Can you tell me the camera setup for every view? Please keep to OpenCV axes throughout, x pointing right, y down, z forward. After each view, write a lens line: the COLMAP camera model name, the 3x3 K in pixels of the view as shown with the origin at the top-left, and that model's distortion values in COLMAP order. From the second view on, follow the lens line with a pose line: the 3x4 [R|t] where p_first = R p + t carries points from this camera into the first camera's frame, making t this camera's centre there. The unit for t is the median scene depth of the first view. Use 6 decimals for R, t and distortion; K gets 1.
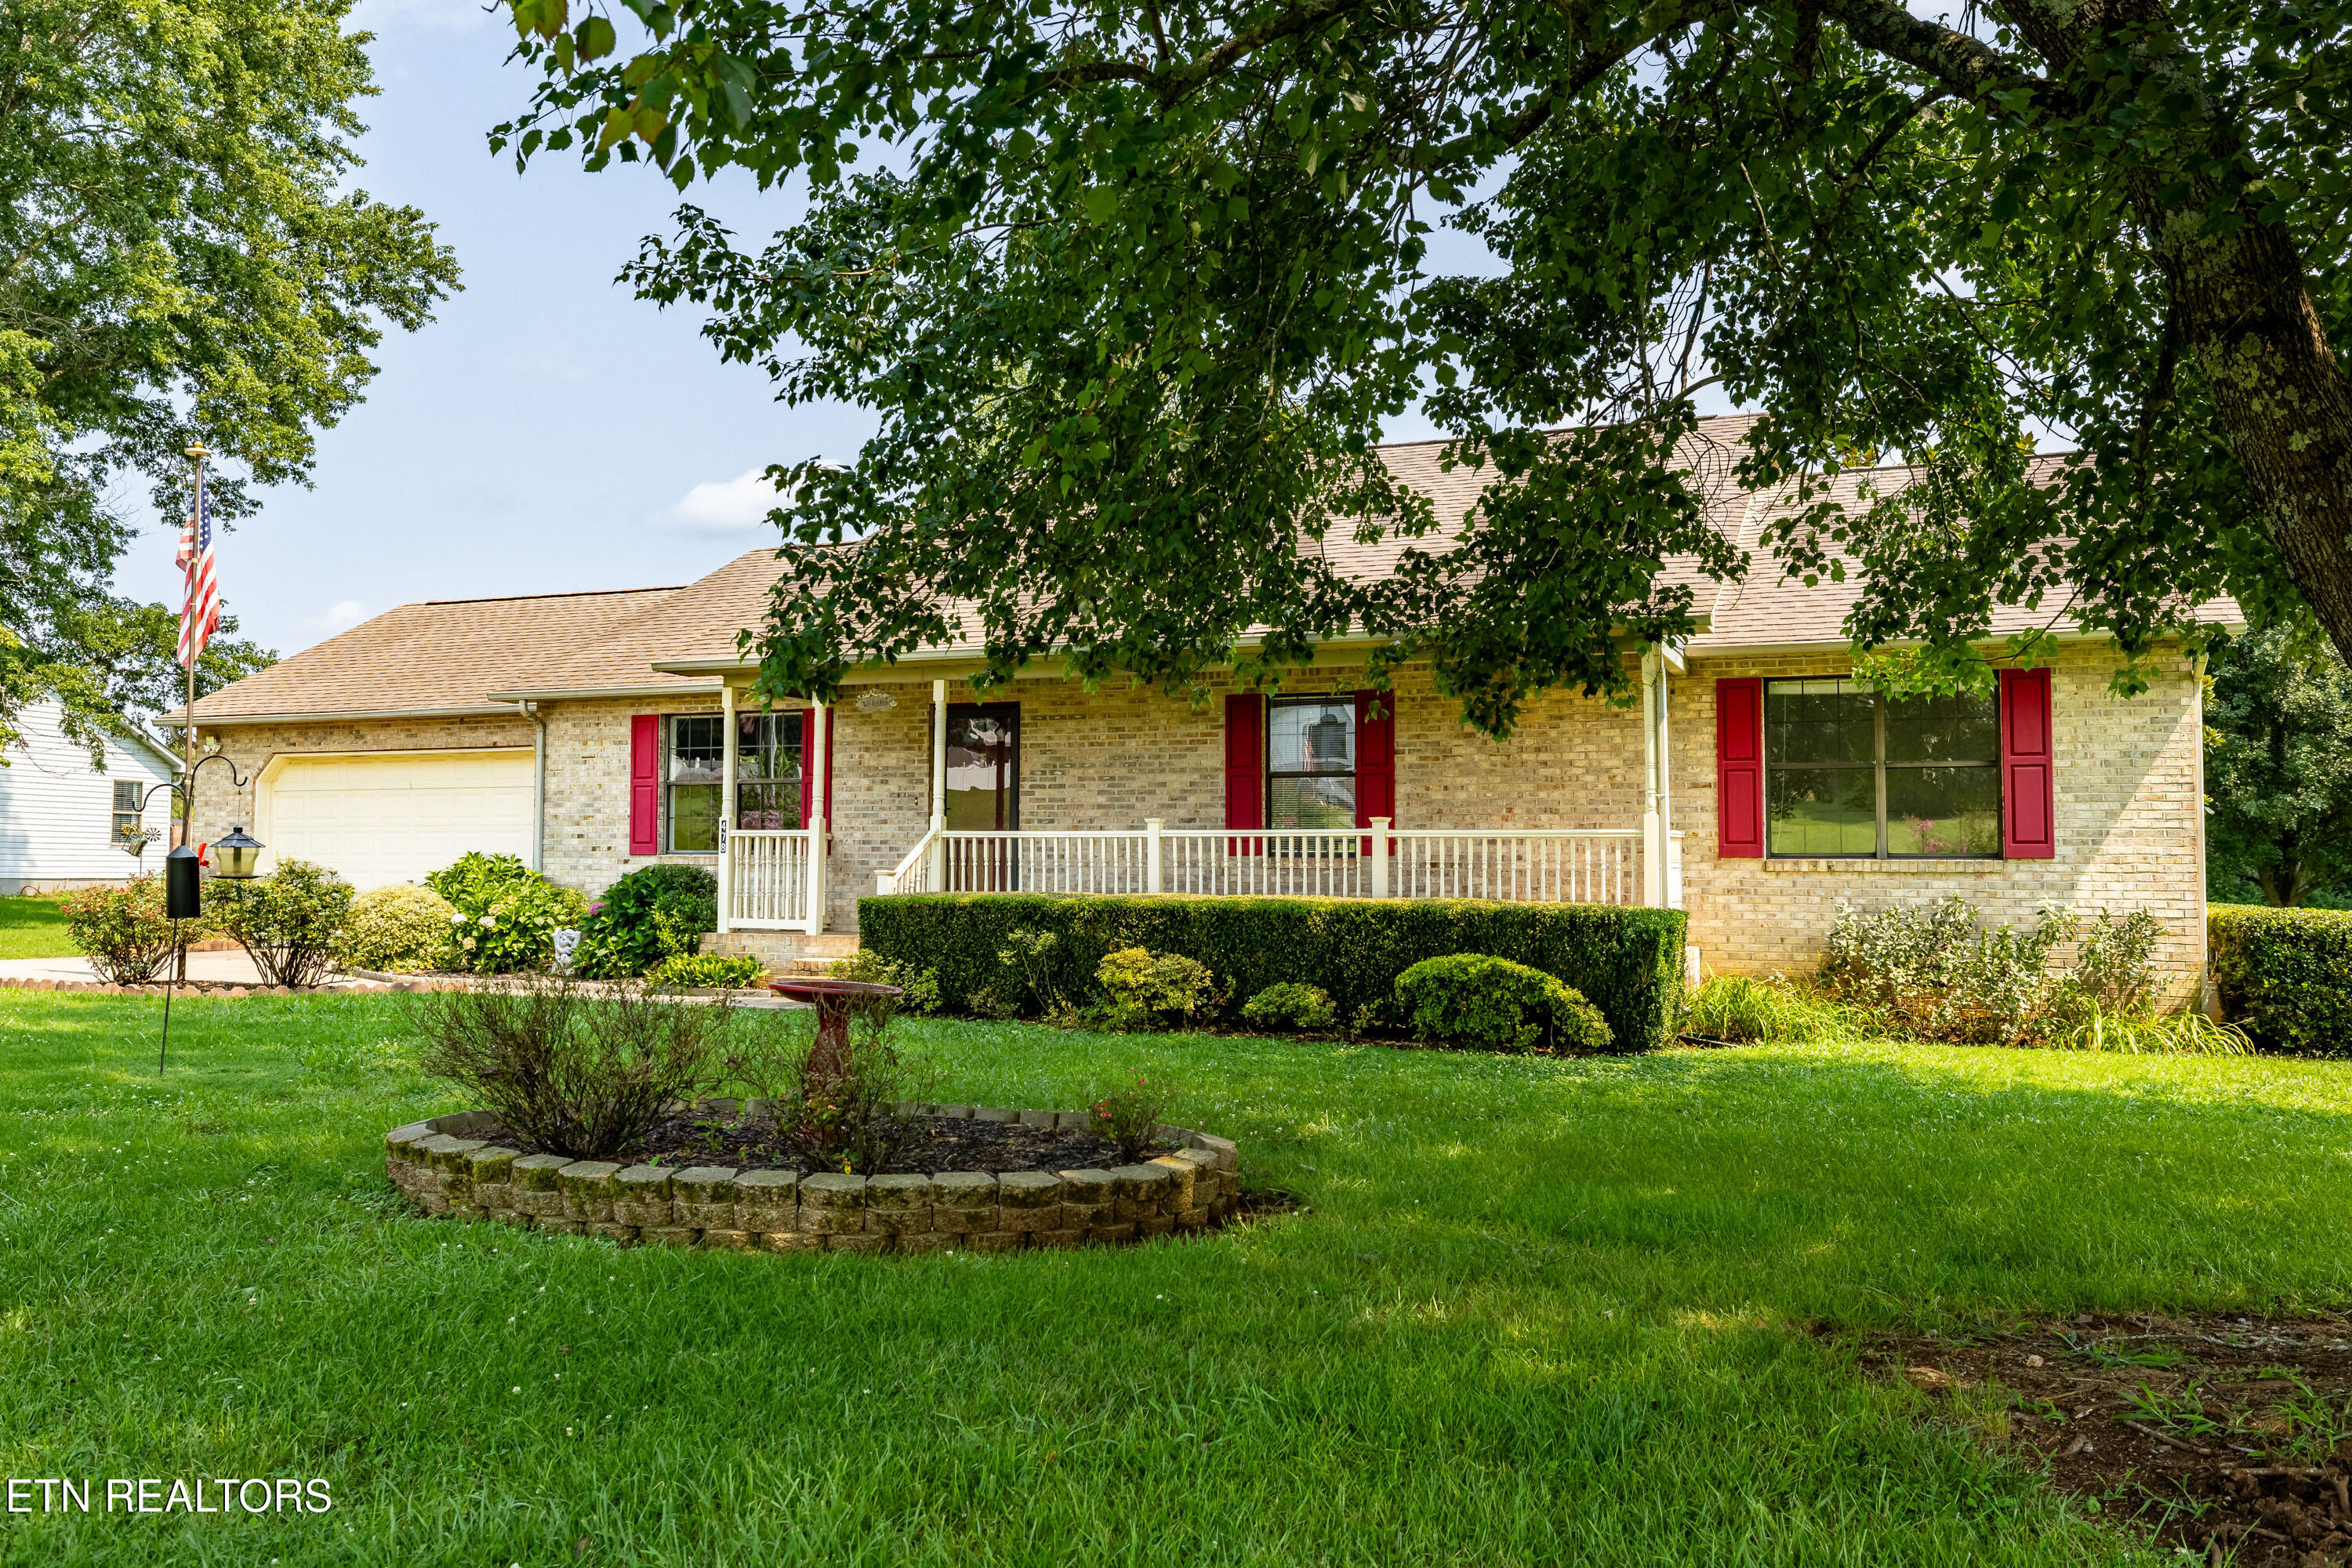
lens RADIAL K [[1954.6, 0, 1176.0], [0, 1954.6, 784.0], [0, 0, 1]] dist [0.008712, 0.004041]
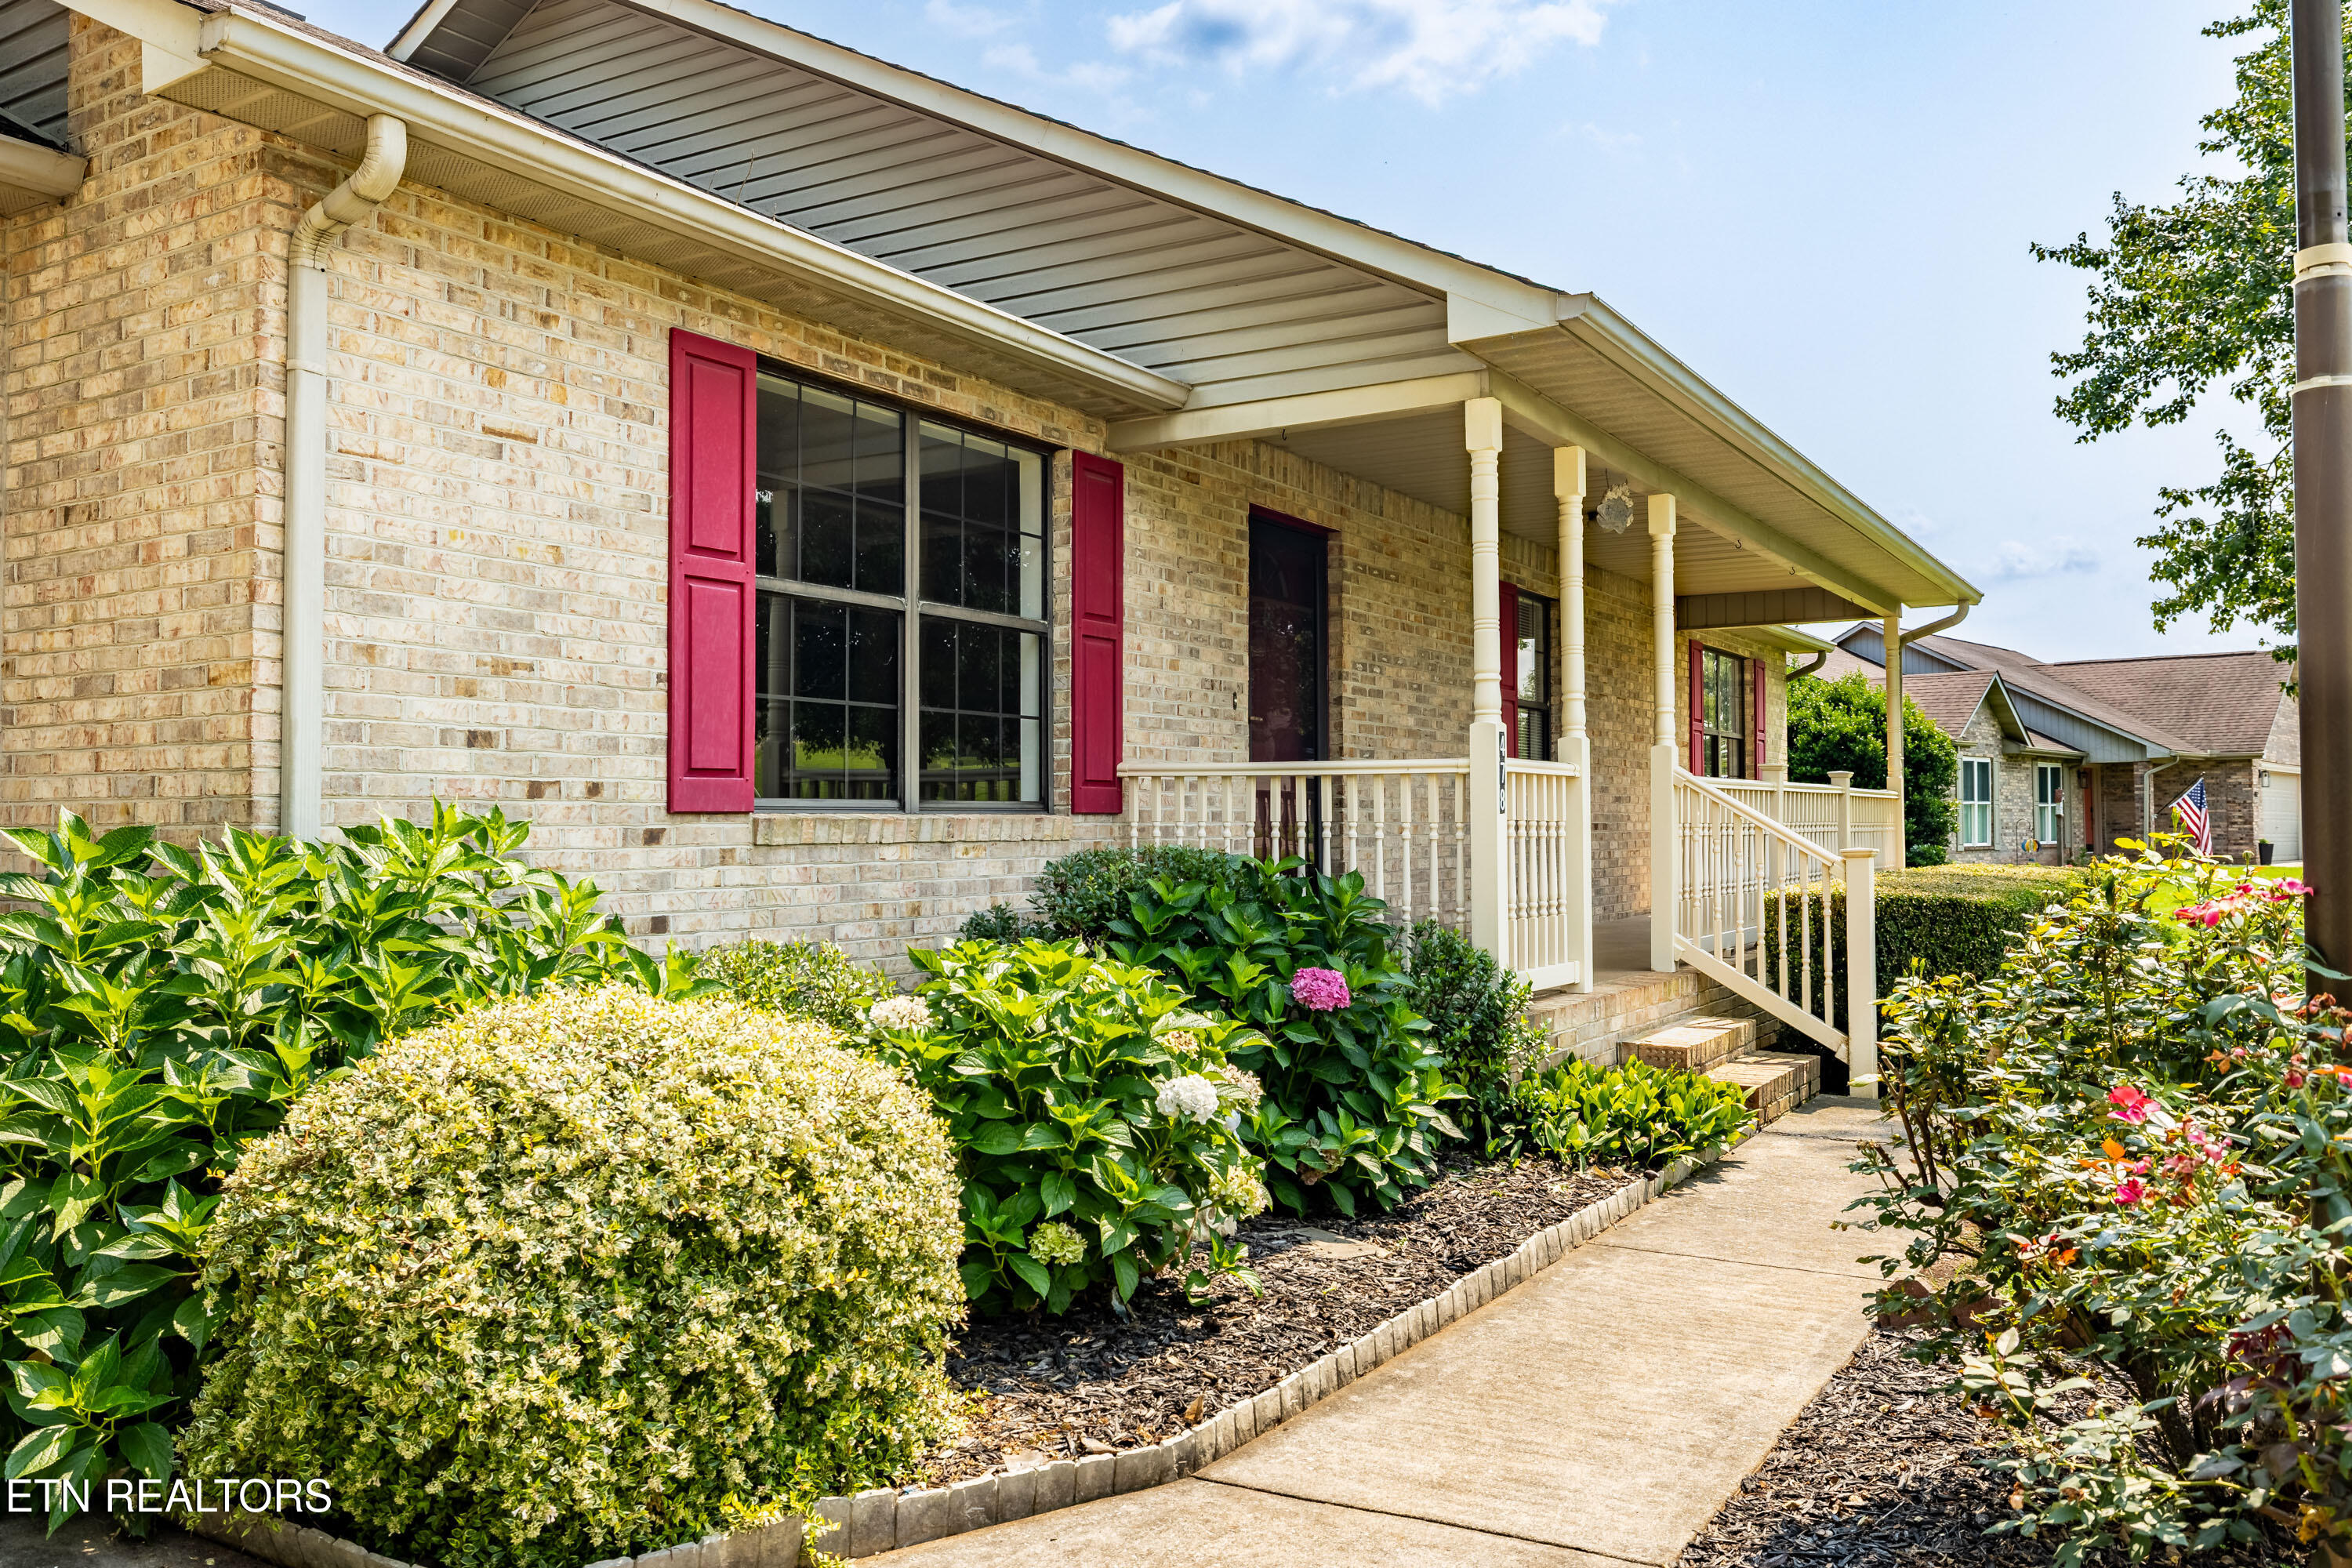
lens RADIAL K [[1840.6, 0, 1176.7], [0, 1840.6, 772.6], [0, 0, 1]] dist [0.002181, -0.003779]
pose [[0.116368, 0.018288, 0.993038, -0.598527], [-0.045065, 0.998898, -0.013115, 0.033828], [-0.992183, -0.043225, 0.117063, 0.995981]]
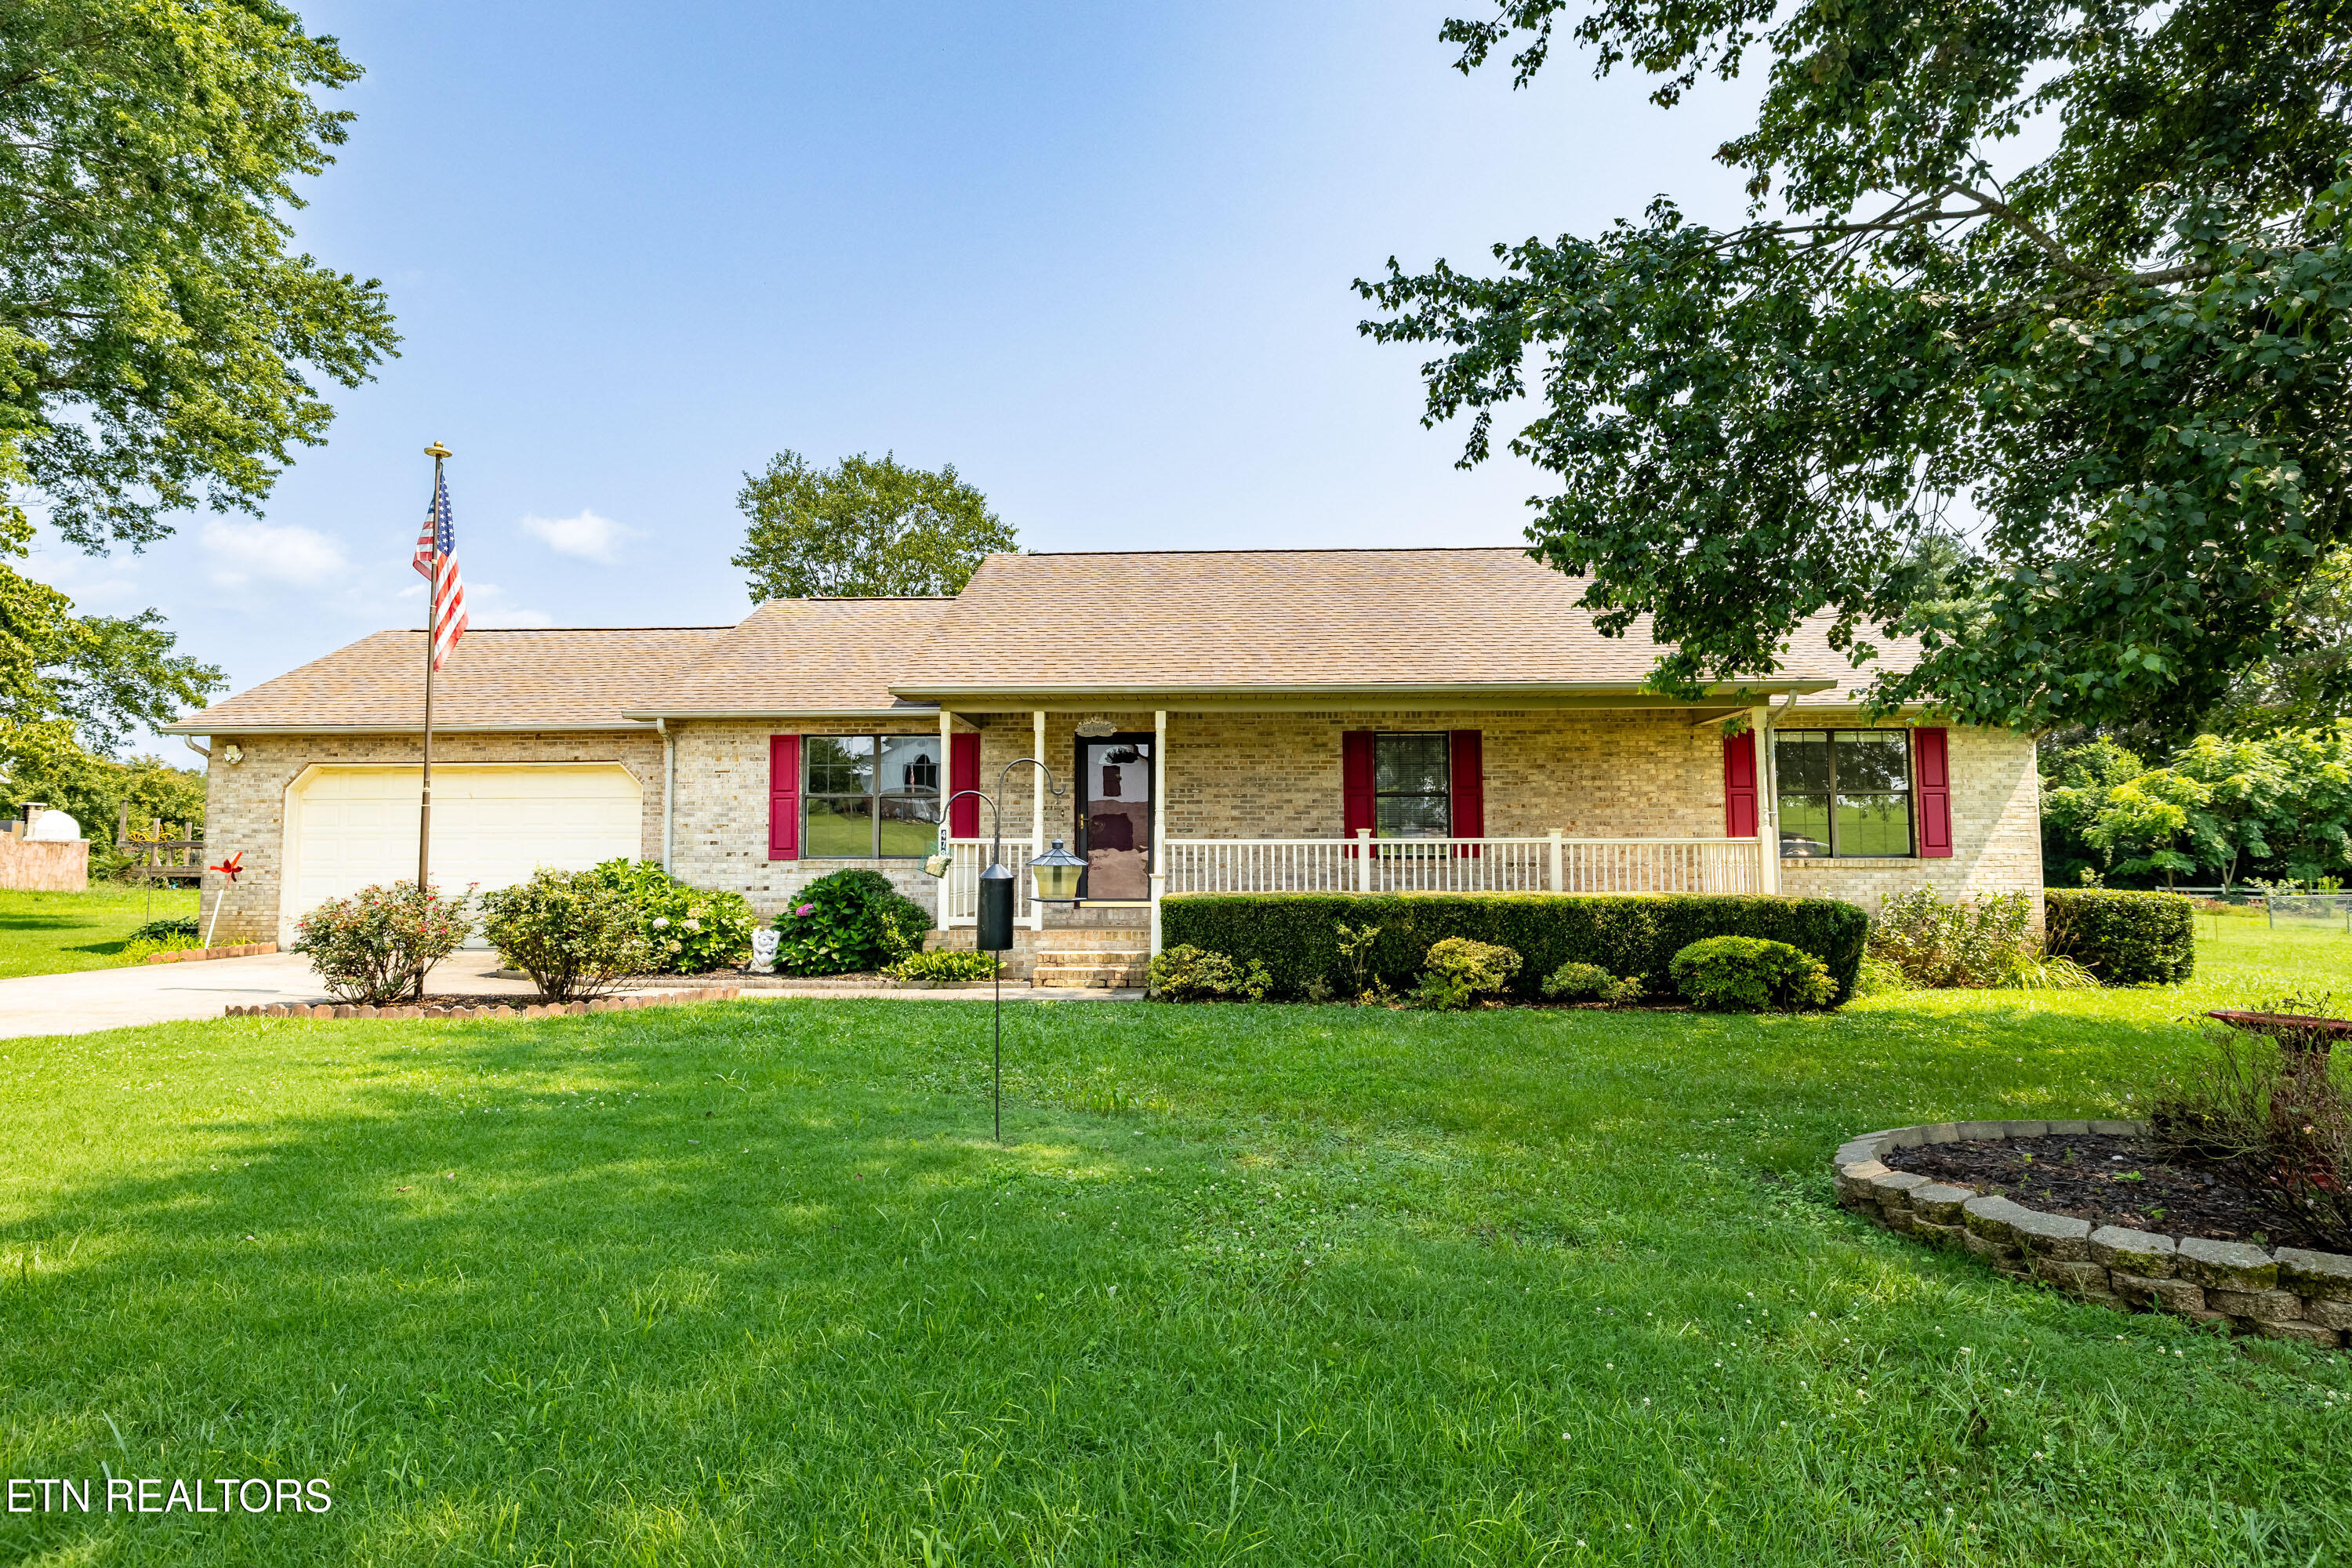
lens RADIAL K [[1300.4, 0, 1175.3], [0, 1300.4, 764.8], [0, 0, 1]] dist [-0.003447, -0.000834]
pose [[0.930953, 0.019237, 0.364631, -0.372502], [-0.008796, 0.999503, -0.030274, 0.002766], [-0.365032, 0.024976, 0.930660, 0.250530]]
